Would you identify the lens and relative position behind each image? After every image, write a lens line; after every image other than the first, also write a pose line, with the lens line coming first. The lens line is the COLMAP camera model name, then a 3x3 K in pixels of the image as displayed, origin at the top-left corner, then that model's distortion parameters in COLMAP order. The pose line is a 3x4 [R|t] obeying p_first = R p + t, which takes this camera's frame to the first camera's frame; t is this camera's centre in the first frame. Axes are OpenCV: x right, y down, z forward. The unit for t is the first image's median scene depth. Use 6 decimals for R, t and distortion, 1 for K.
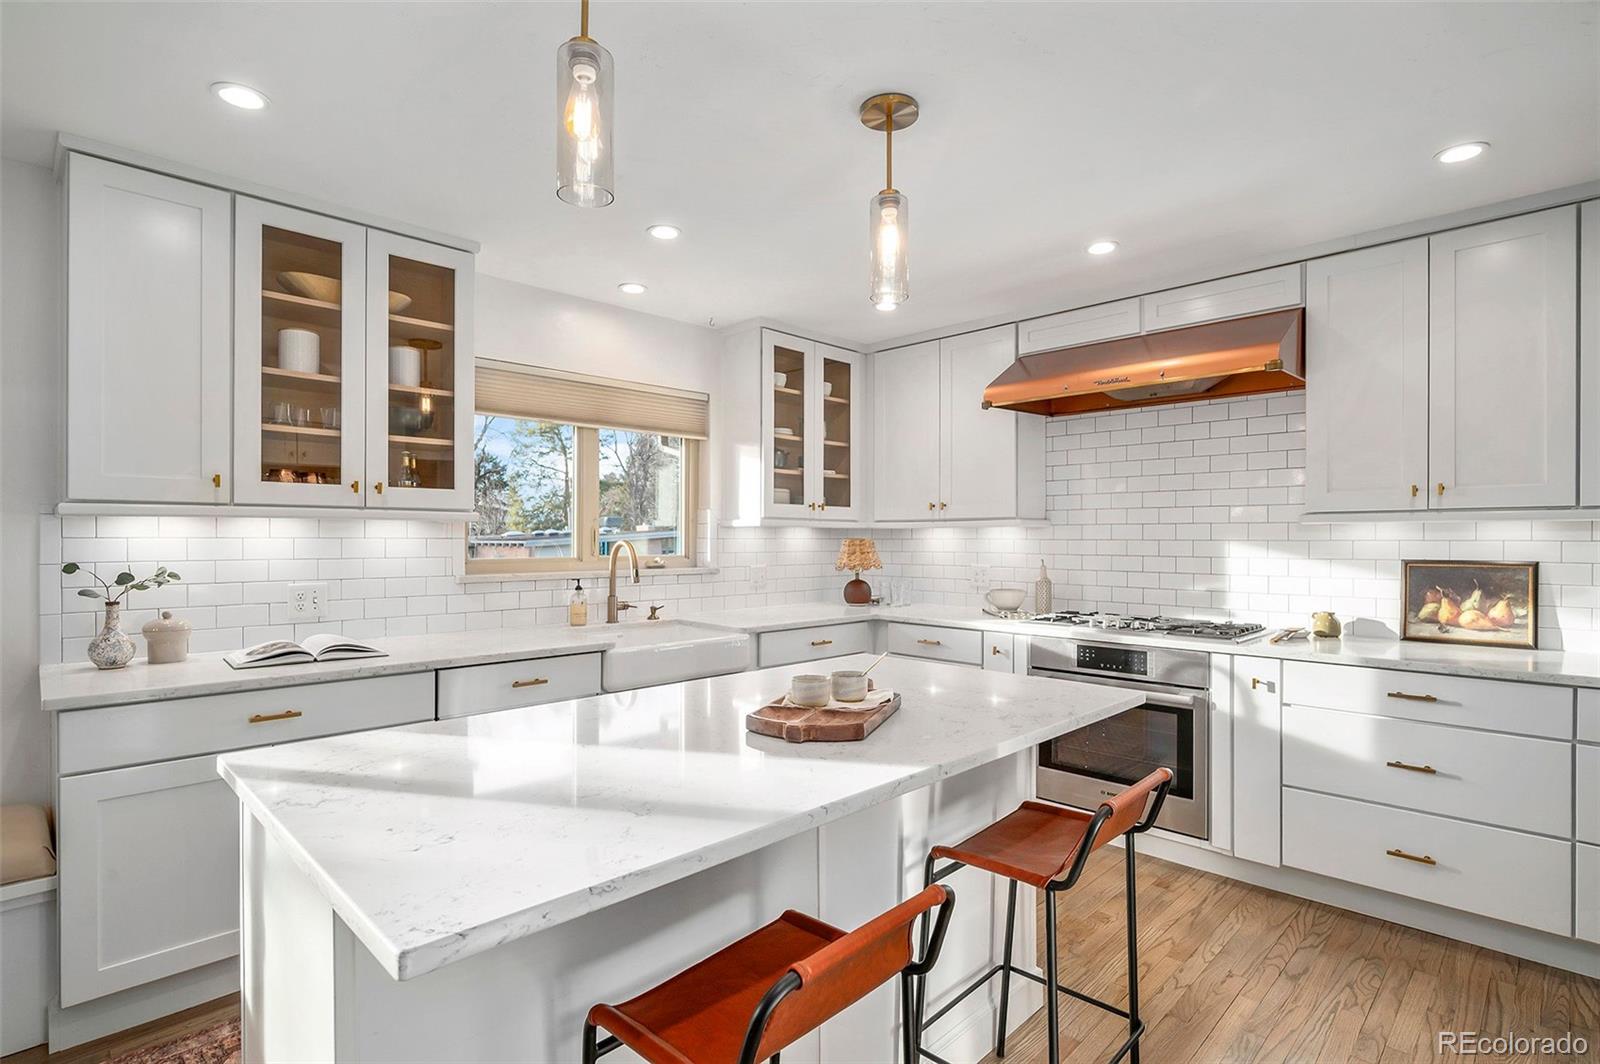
lens RADIAL K [[783.0, 0, 802.3], [0, 783.0, 537.3], [0, 0, 1]] dist [-0.006743, -0.000023]
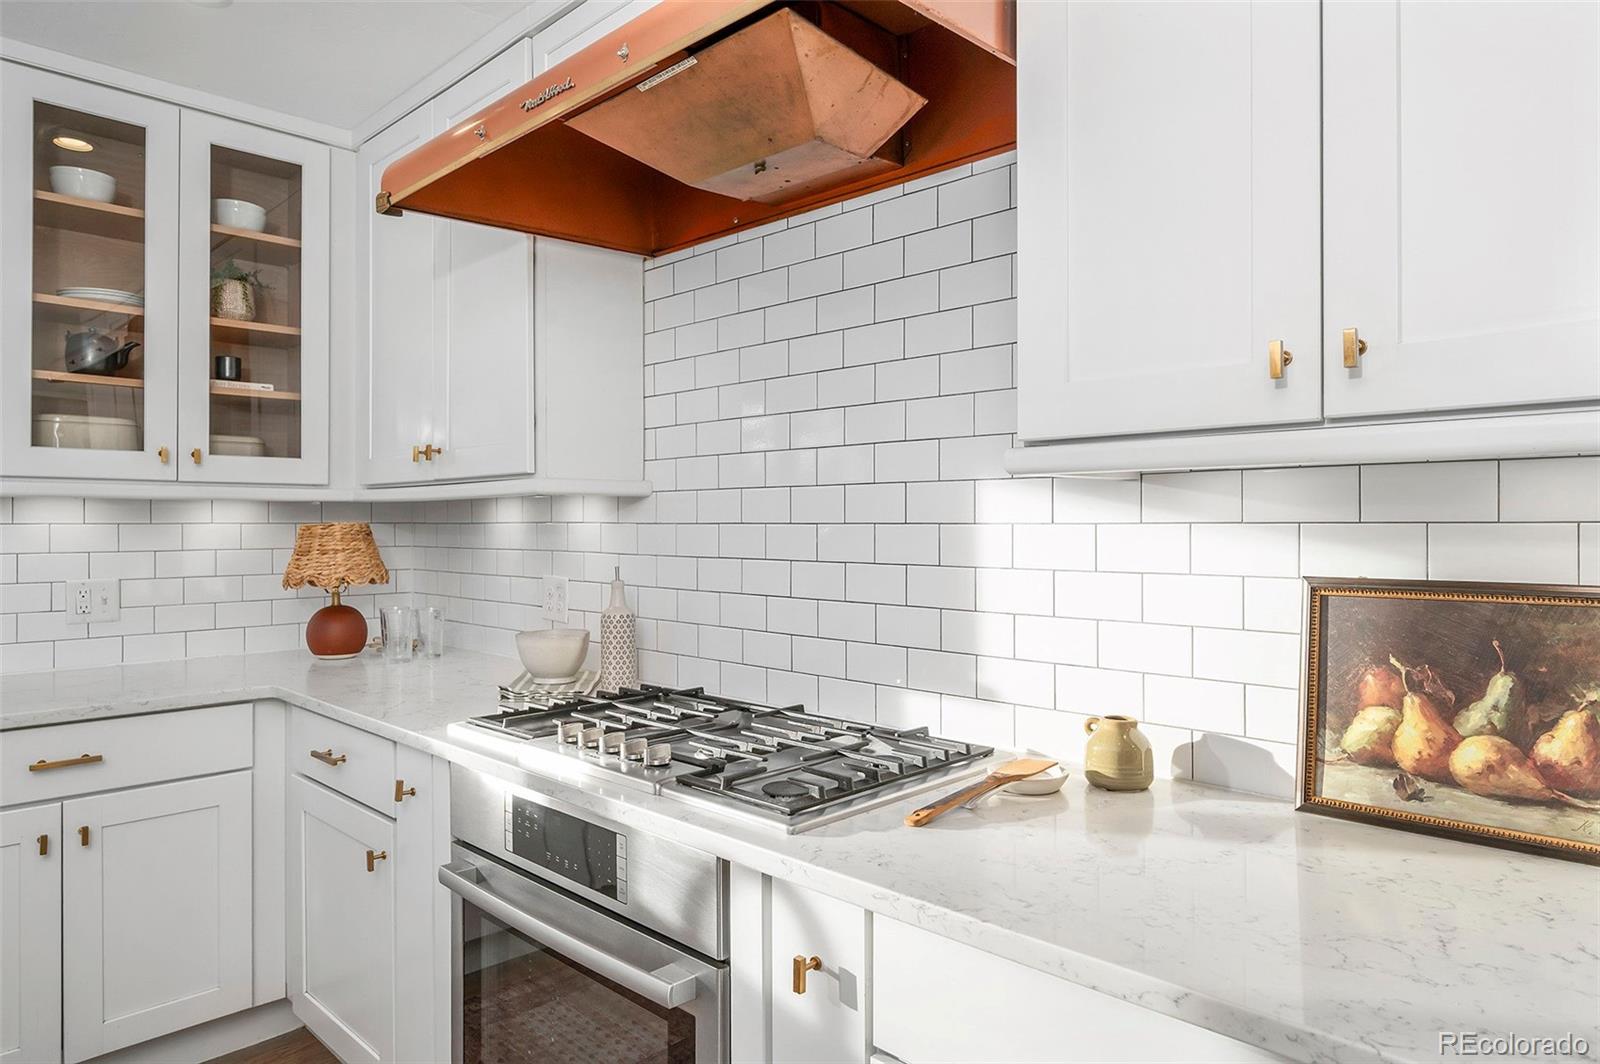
lens RADIAL K [[1008.0, 0, 804.8], [0, 1008.0, 509.0], [0, 0, 1]] dist [0.007389, 0.001792]
pose [[0.999954, -0.003027, 0.009098, 0.519740], [0.003134, 0.999926, -0.011780, 0.001845], [-0.009062, 0.011808, 0.999889, 0.525037]]
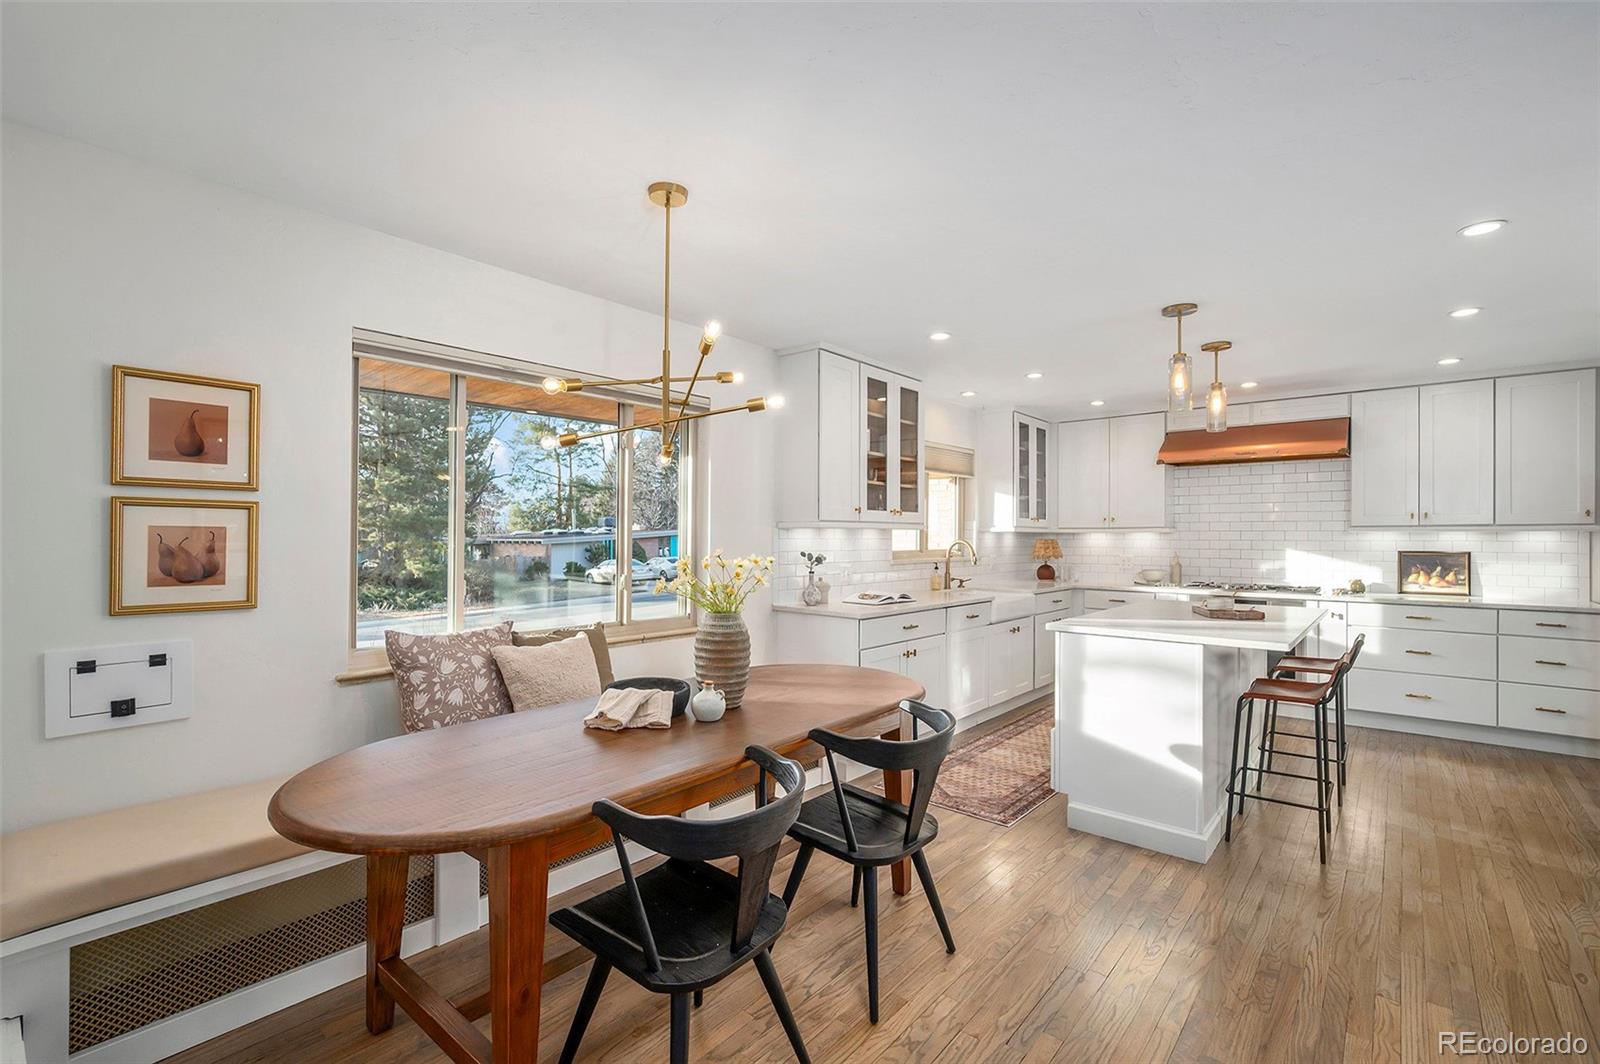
lens RADIAL K [[713.1, 0, 800.0], [0, 713.1, 532.0], [0, 0, 1]] dist [-0.000944, -0.000019]
pose [[0.996941, 0.002029, 0.078131, -0.784146], [-0.001585, 0.999982, -0.005748, -0.005275], [-0.078142, 0.005607, 0.996926, -0.589334]]
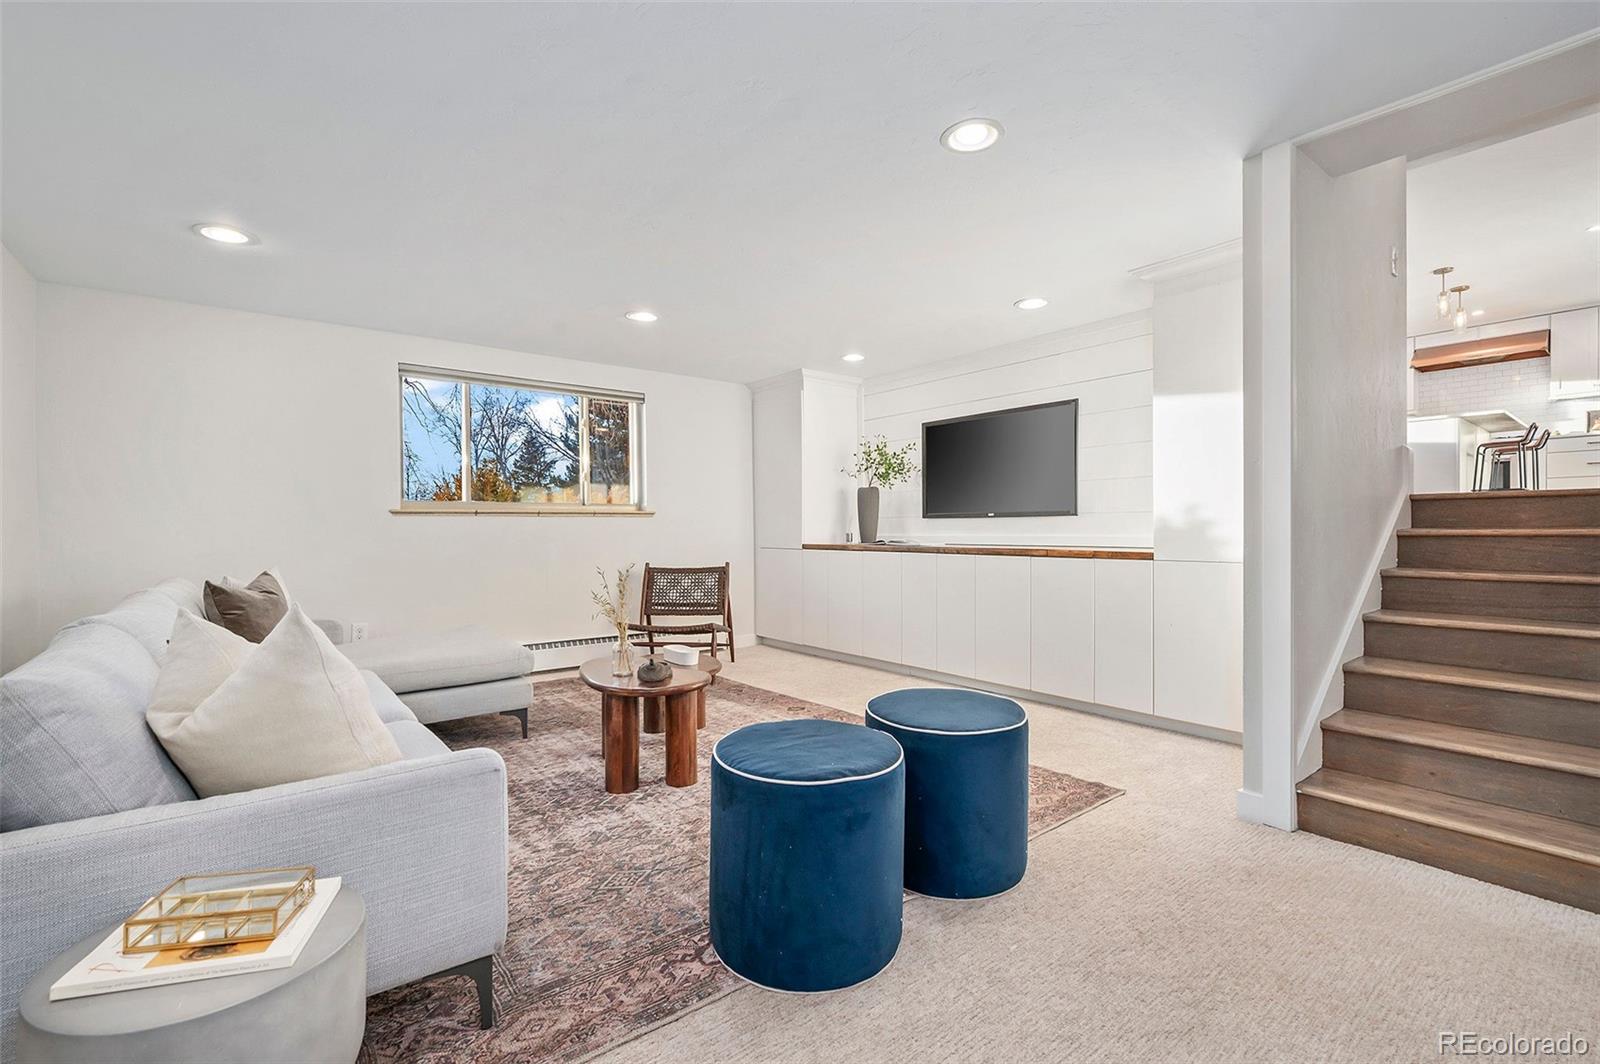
lens RADIAL K [[728.5, 0, 800.0], [0, 728.5, 532.0], [0, 0, 1]] dist [-0.001430, 0.000113]
pose [[0.994601, -0.004969, -0.103652, -1.914526], [0.004730, 0.999986, -0.002544, 0.473616], [0.103664, 0.002040, 0.994610, -2.057378]]
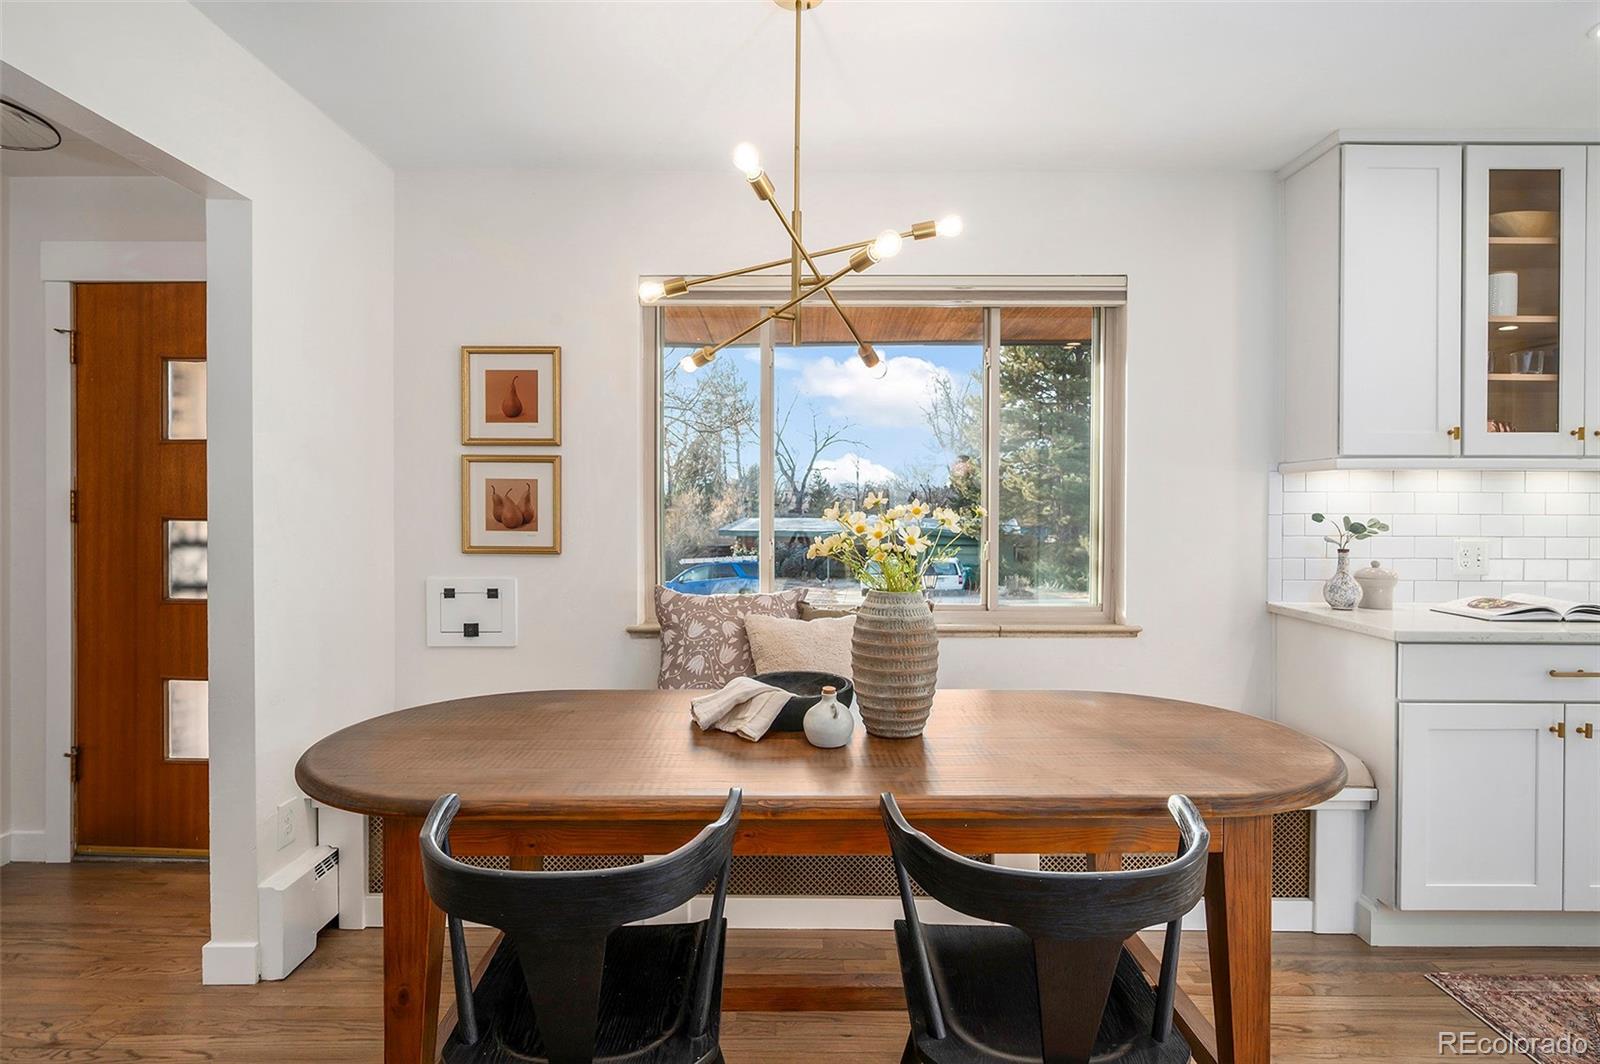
lens RADIAL K [[841.5, 0, 797.1], [0, 841.5, 515.9], [0, 0, 1]] dist [0.001936, 0.000179]
pose [[0.705225, 0.005274, -0.708964, -0.434839], [-0.000723, 0.999977, 0.006720, 0.020802], [0.708984, -0.004227, 0.705212, -0.284984]]
